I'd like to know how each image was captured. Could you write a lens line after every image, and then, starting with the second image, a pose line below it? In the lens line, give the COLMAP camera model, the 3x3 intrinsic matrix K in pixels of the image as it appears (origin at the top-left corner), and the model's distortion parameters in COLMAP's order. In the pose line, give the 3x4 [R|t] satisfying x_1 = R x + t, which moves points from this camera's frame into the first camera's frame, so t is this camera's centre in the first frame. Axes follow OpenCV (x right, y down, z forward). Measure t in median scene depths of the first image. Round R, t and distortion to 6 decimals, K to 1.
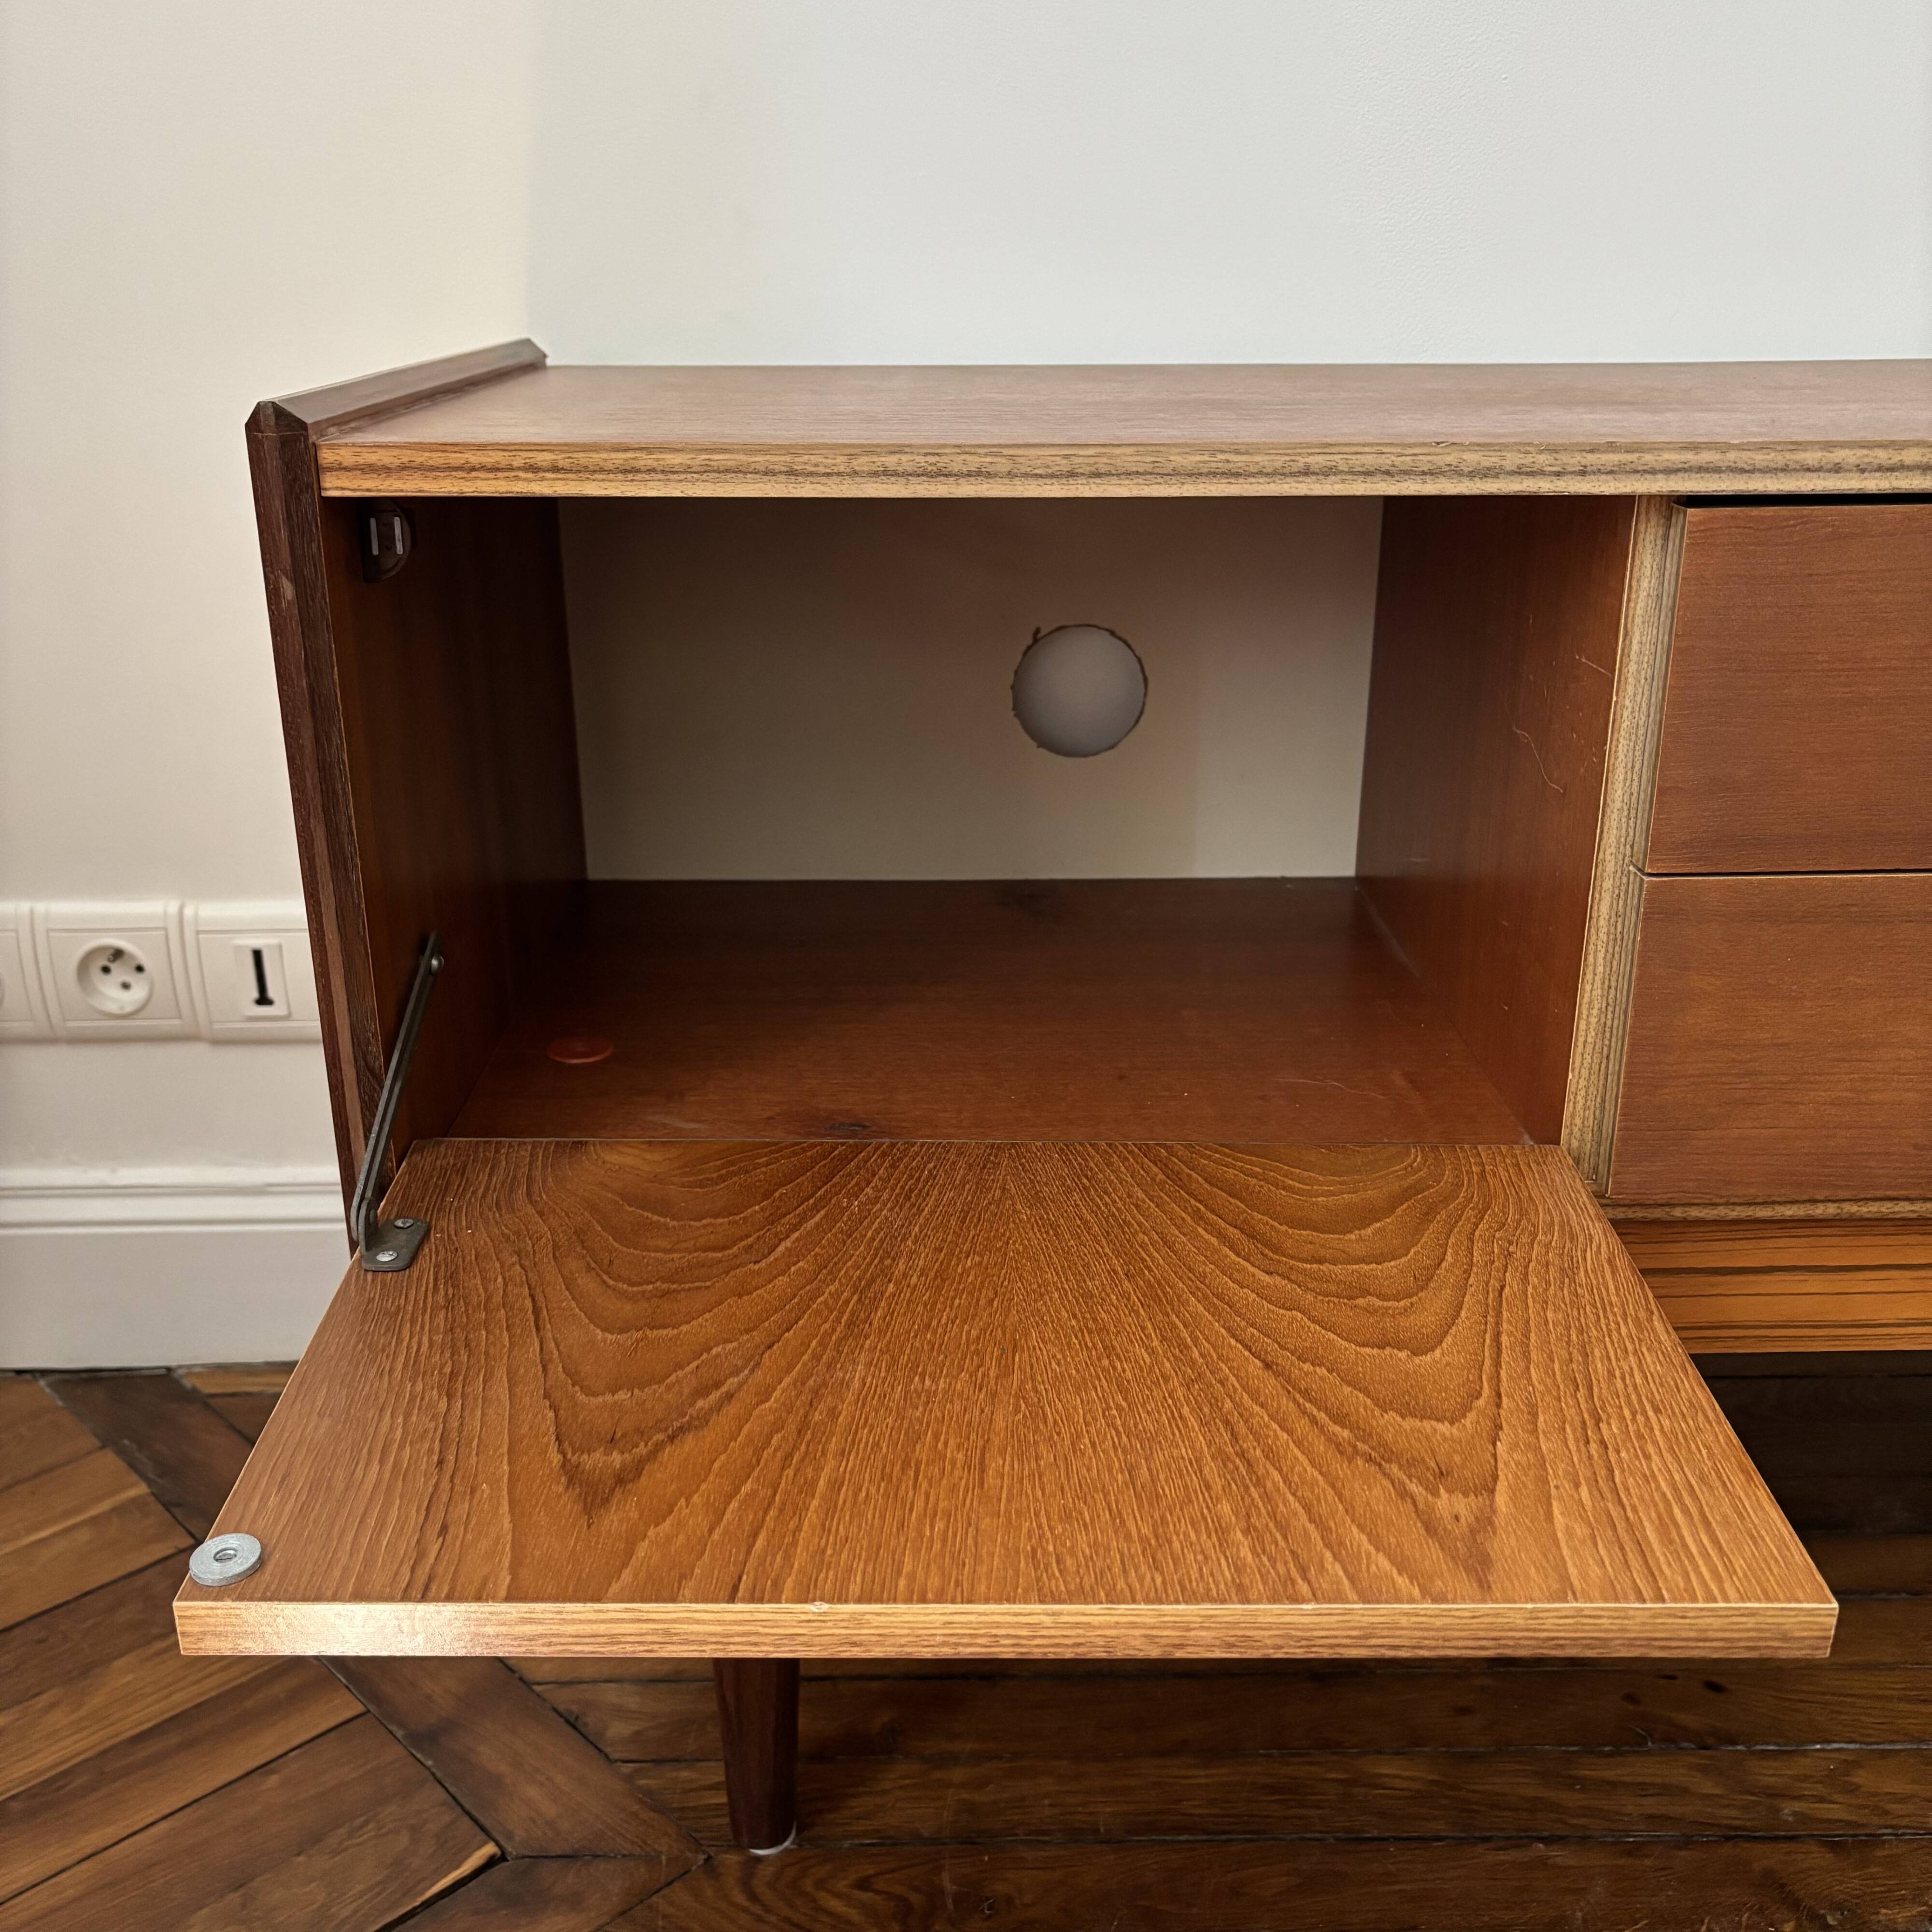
lens RADIAL K [[1970.5, 0, 973.1], [0, 1970.5, 974.3], [0, 0, 1]] dist [0.021476, 0.000000]
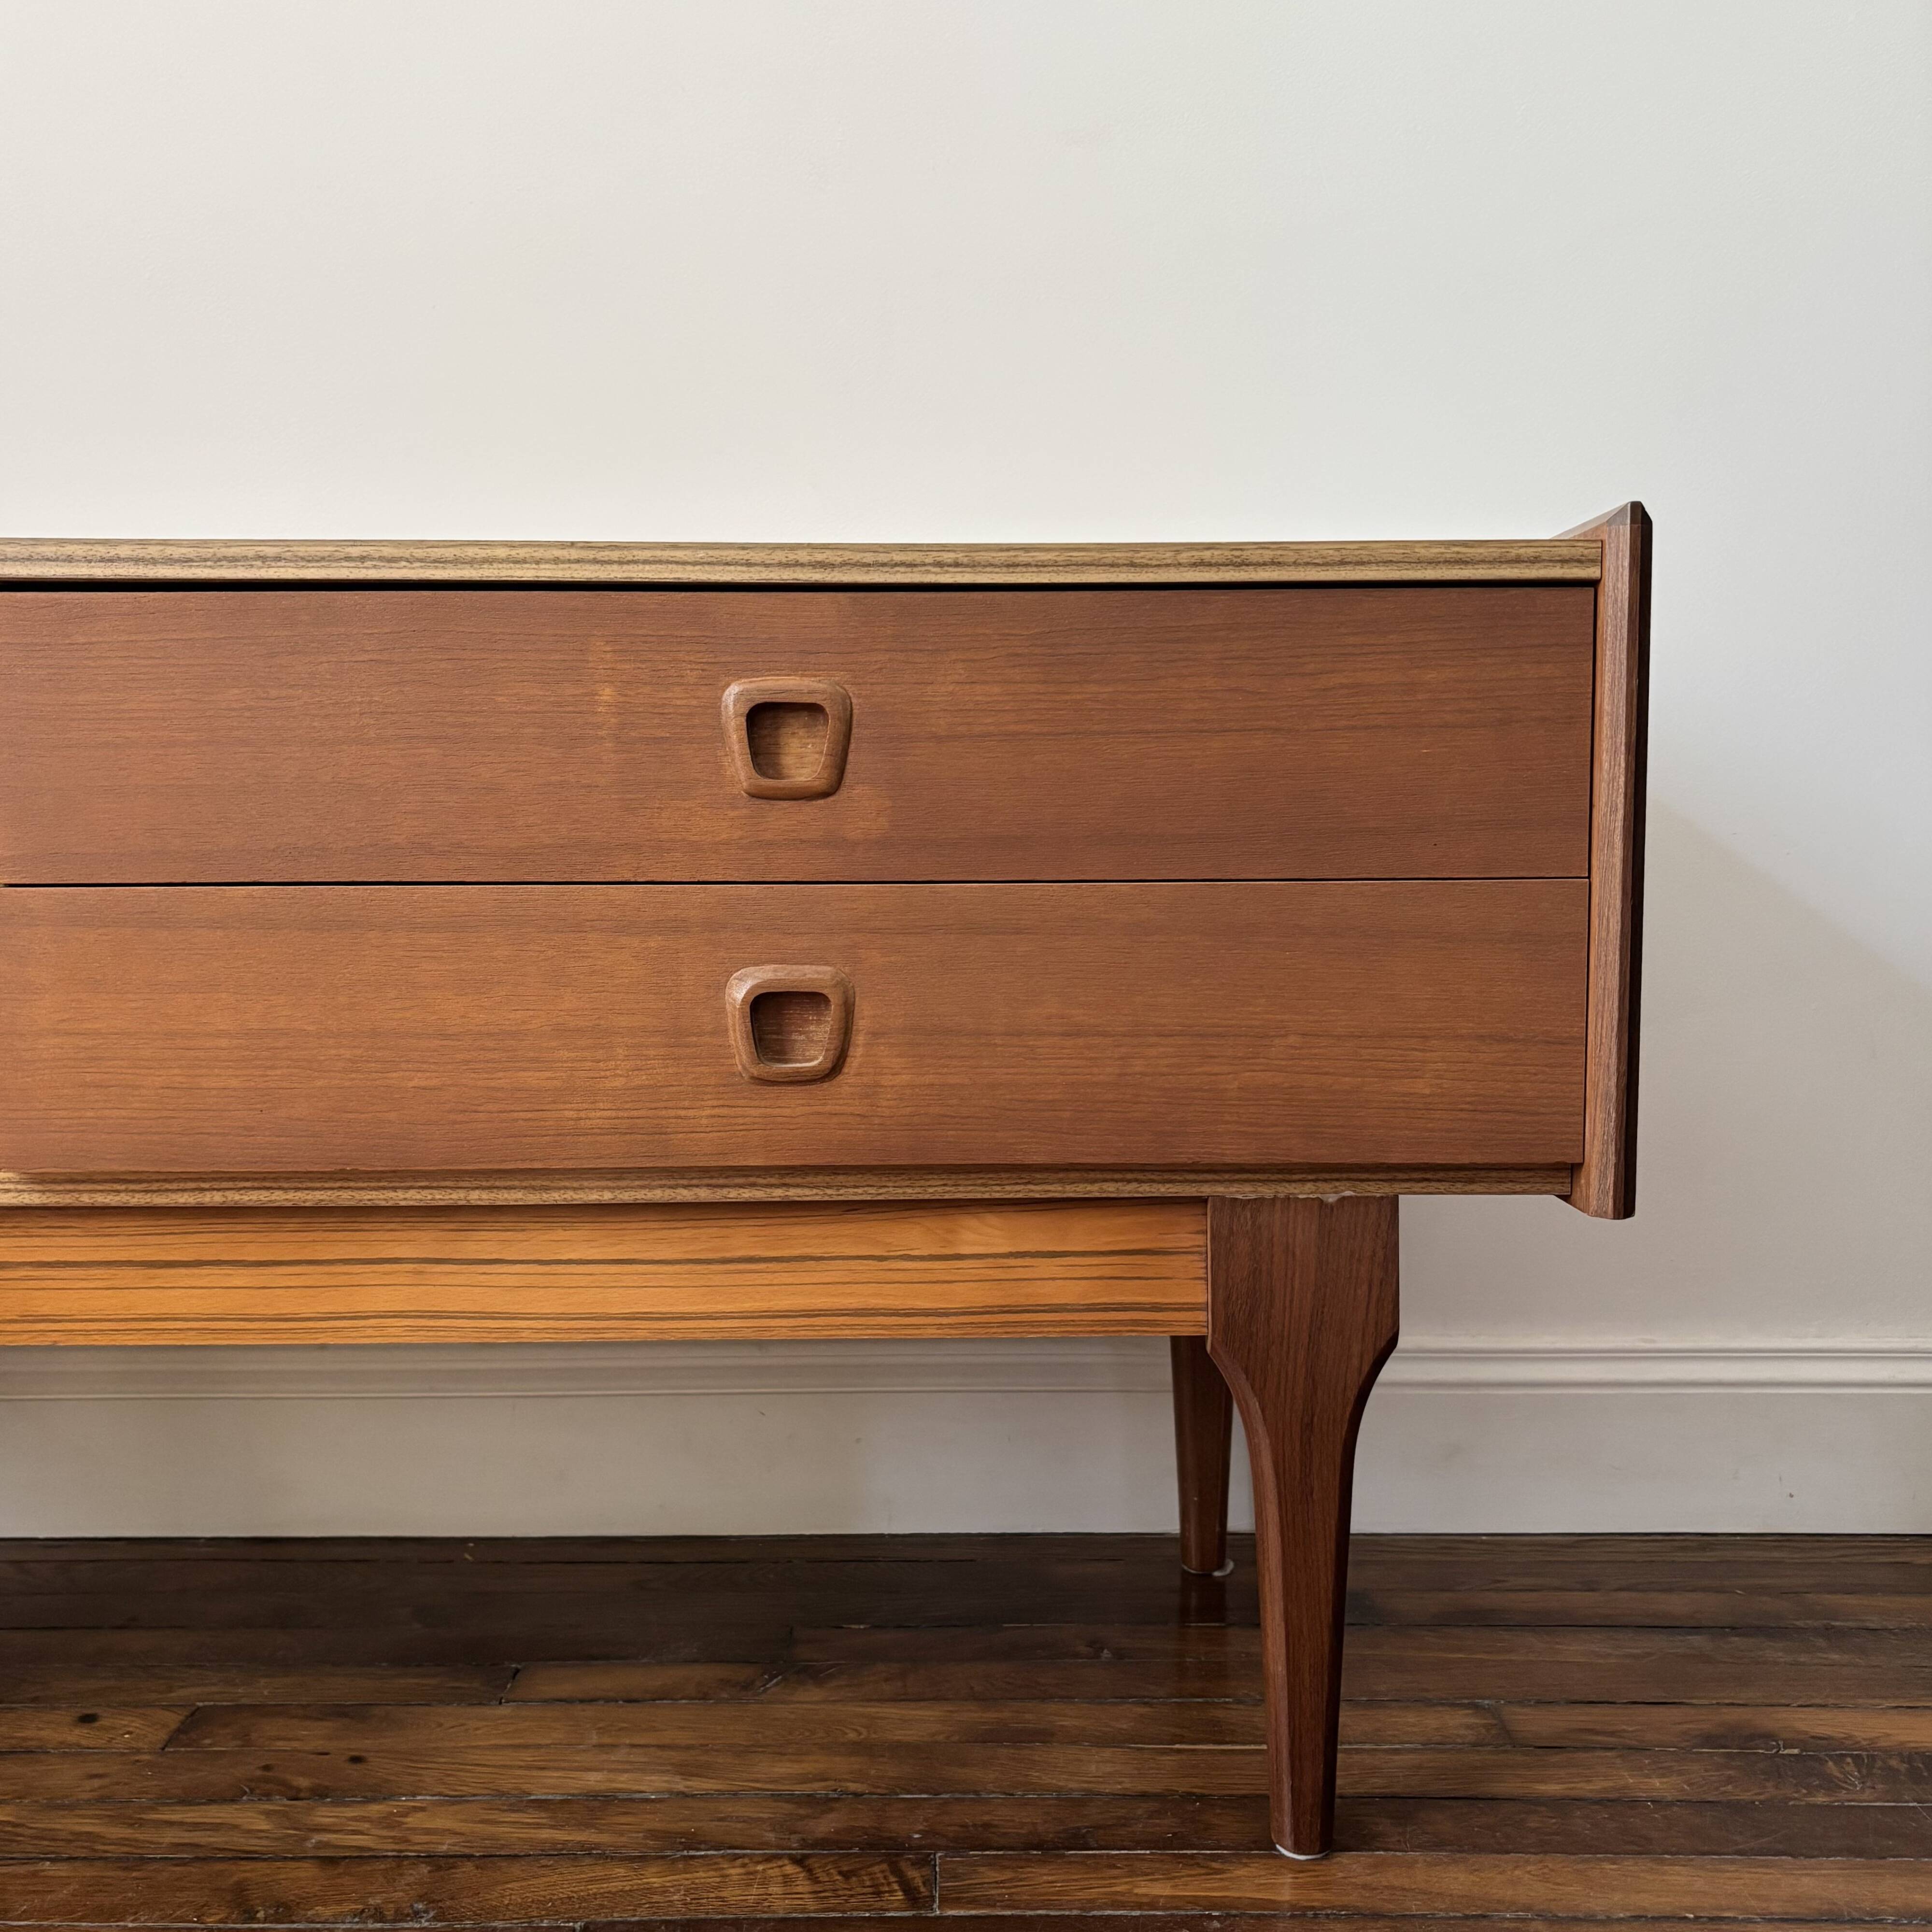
lens RADIAL K [[1970.5, 0, 951.8], [0, 1970.5, 982.8], [0, 0, 1]] dist [0.021476, 0.000000]
pose [[0.999923, 0.005275, -0.011203, 0.788820], [-0.008204, 0.959882, -0.280285, 0.288052], [0.009275, 0.280355, 0.959852, -0.138989]]
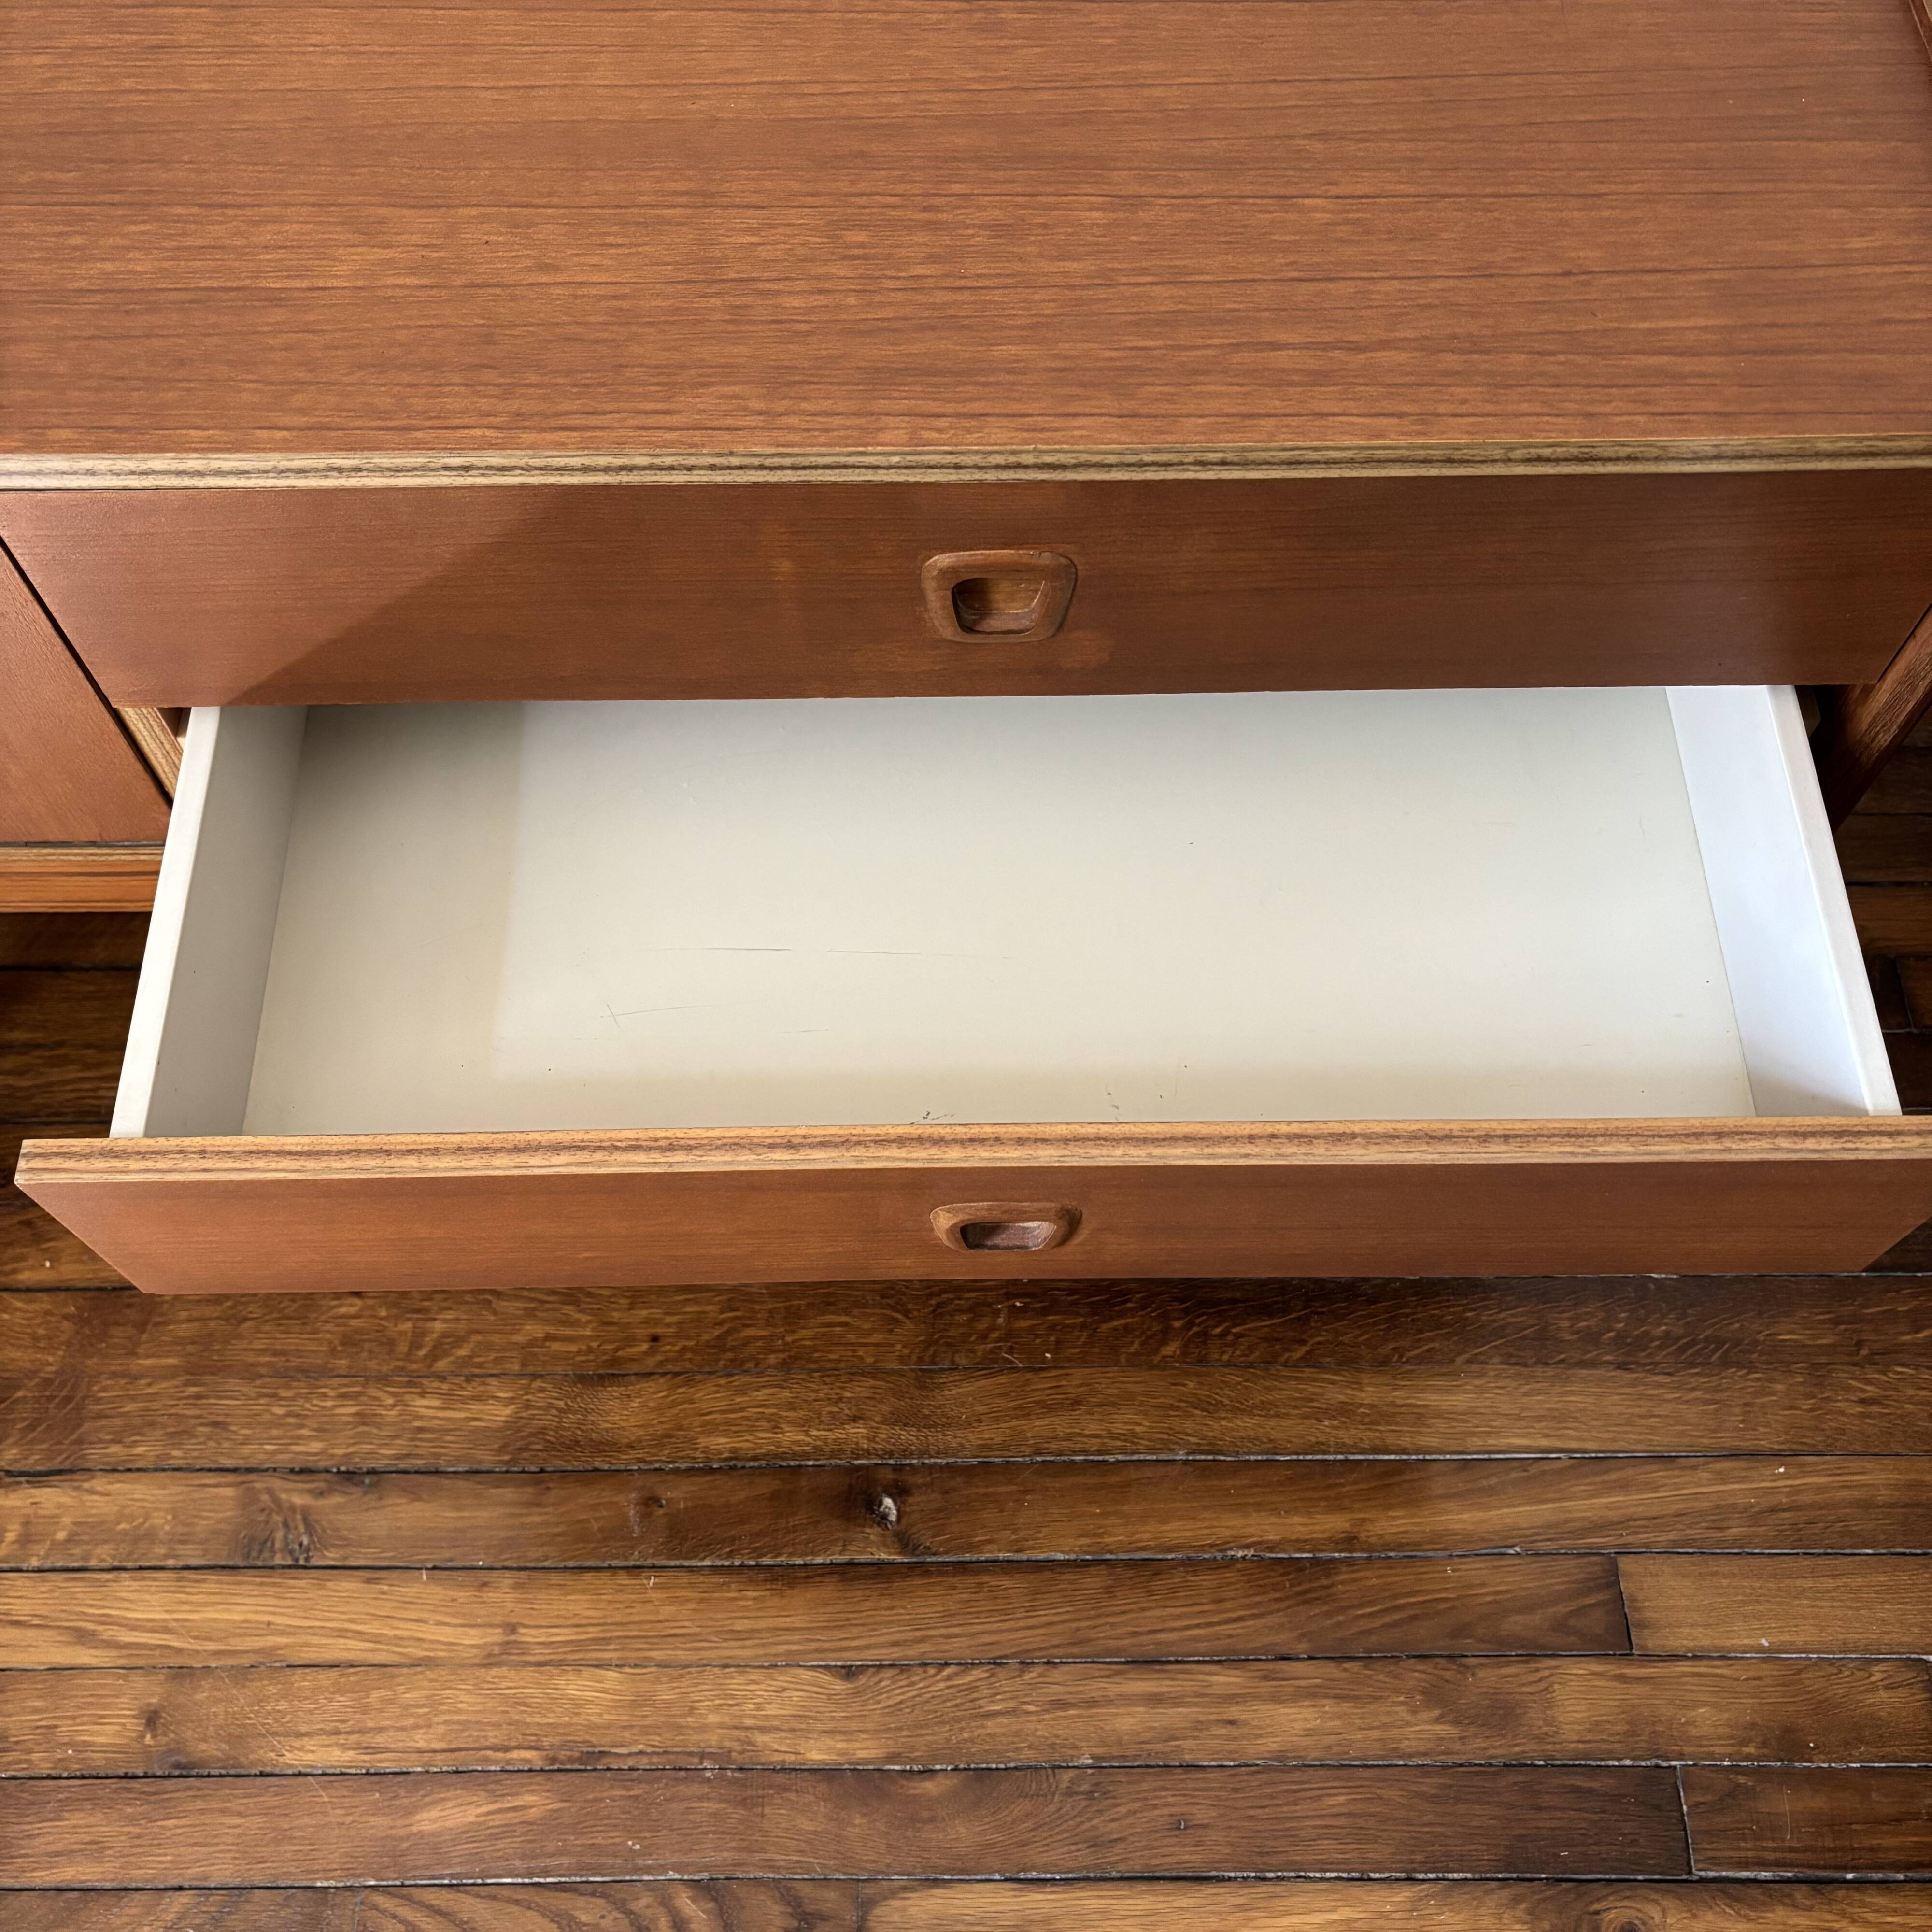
lens RADIAL K [[1970.5, 0, 948.1], [0, 1970.5, 978.8], [0, 0, 1]] dist [0.021476, 0.000000]
pose [[0.999984, 0.005469, -0.001211, 0.671399], [-0.003278, 0.746637, 0.665223, -0.567580], [0.004542, -0.665209, 0.746643, 0.040337]]
